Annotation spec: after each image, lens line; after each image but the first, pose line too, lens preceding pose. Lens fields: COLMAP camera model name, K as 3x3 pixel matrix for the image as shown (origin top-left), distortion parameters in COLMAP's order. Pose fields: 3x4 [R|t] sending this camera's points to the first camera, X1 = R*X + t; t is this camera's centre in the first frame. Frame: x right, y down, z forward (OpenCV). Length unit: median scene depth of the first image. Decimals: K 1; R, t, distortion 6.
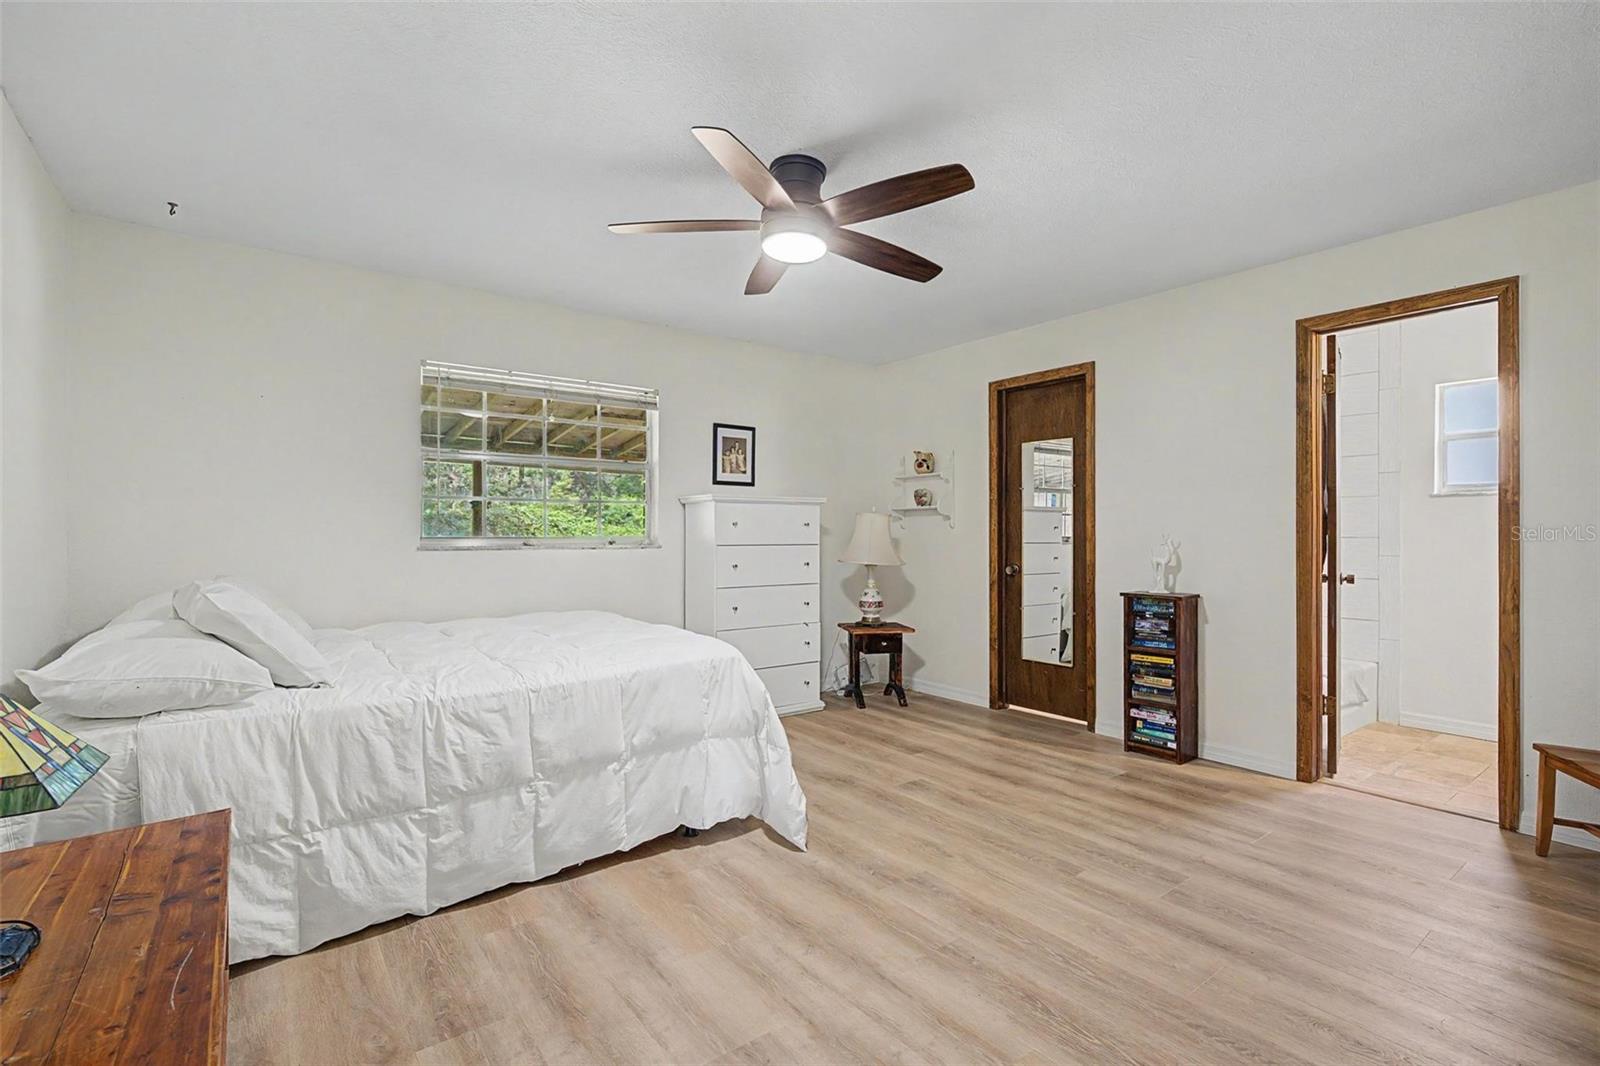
lens RADIAL K [[720.9, 0, 797.6], [0, 720.9, 525.3], [0, 0, 1]] dist [-0.000682, -0.000272]
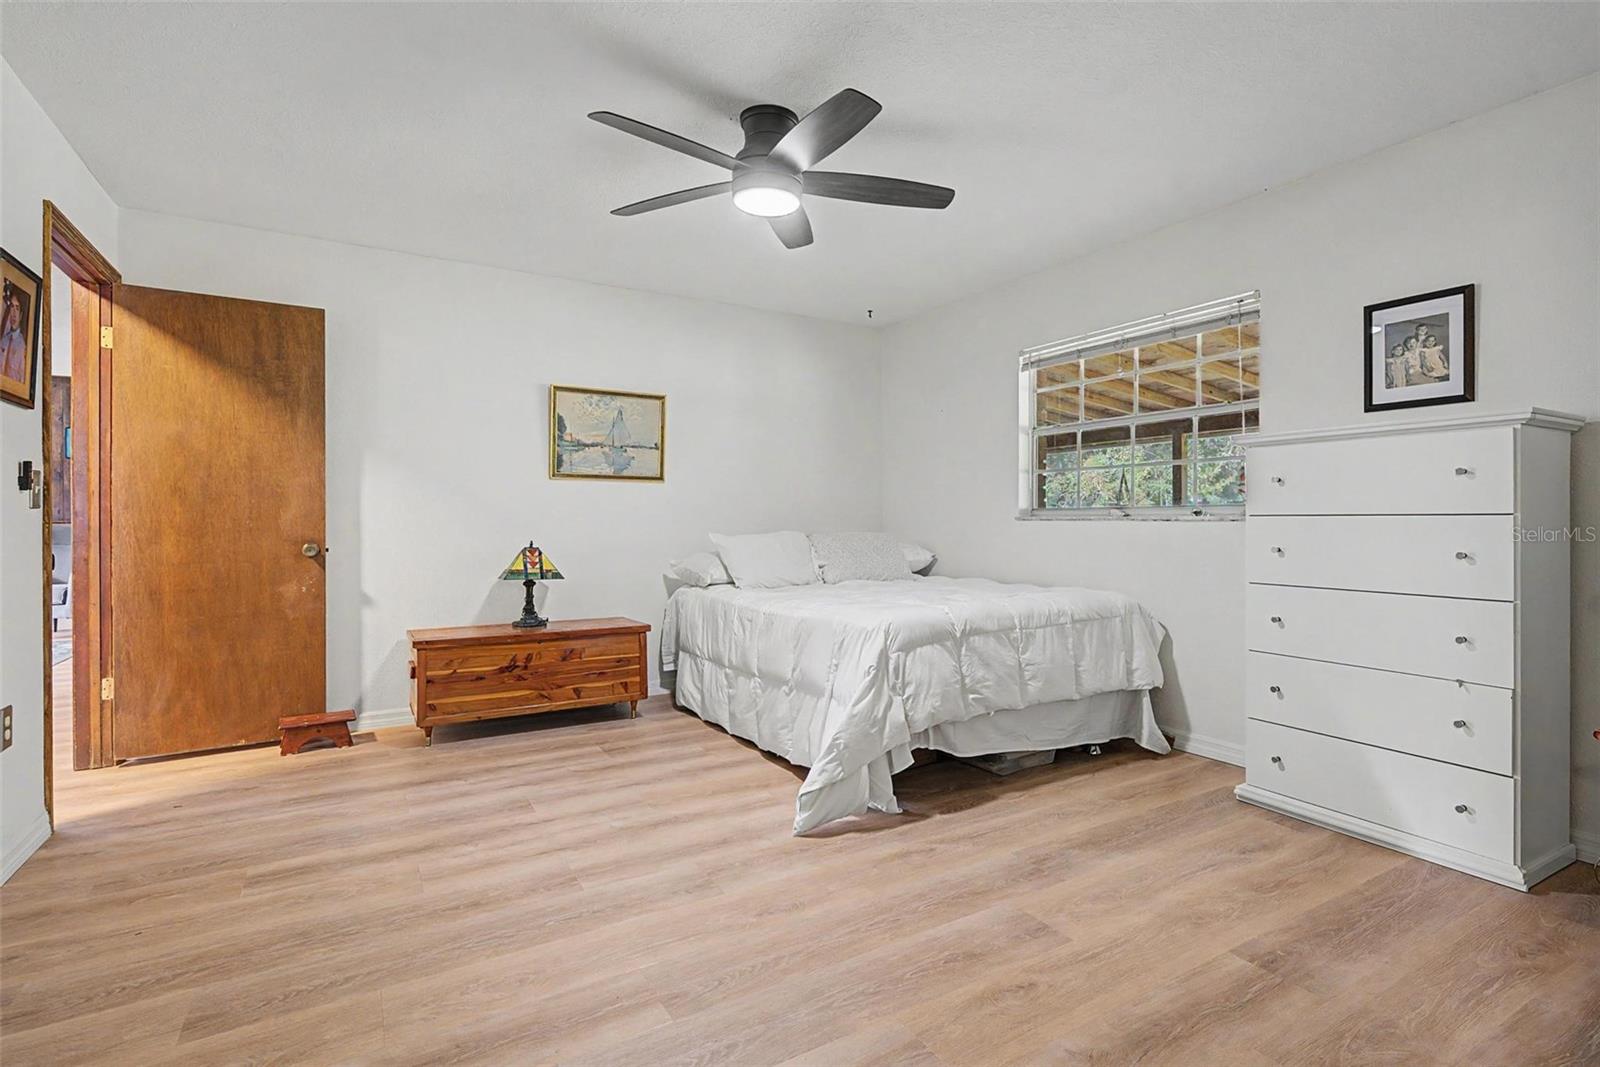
lens RADIAL K [[754.7, 0, 808.3], [0, 754.7, 523.3], [0, 0, 1]] dist [-0.023938, -0.000106]
pose [[-0.106452, -0.000504, -0.994318, 0.802931], [0.009377, 0.999955, -0.001511, 0.044948], [0.994274, -0.009485, -0.106443, 0.935661]]
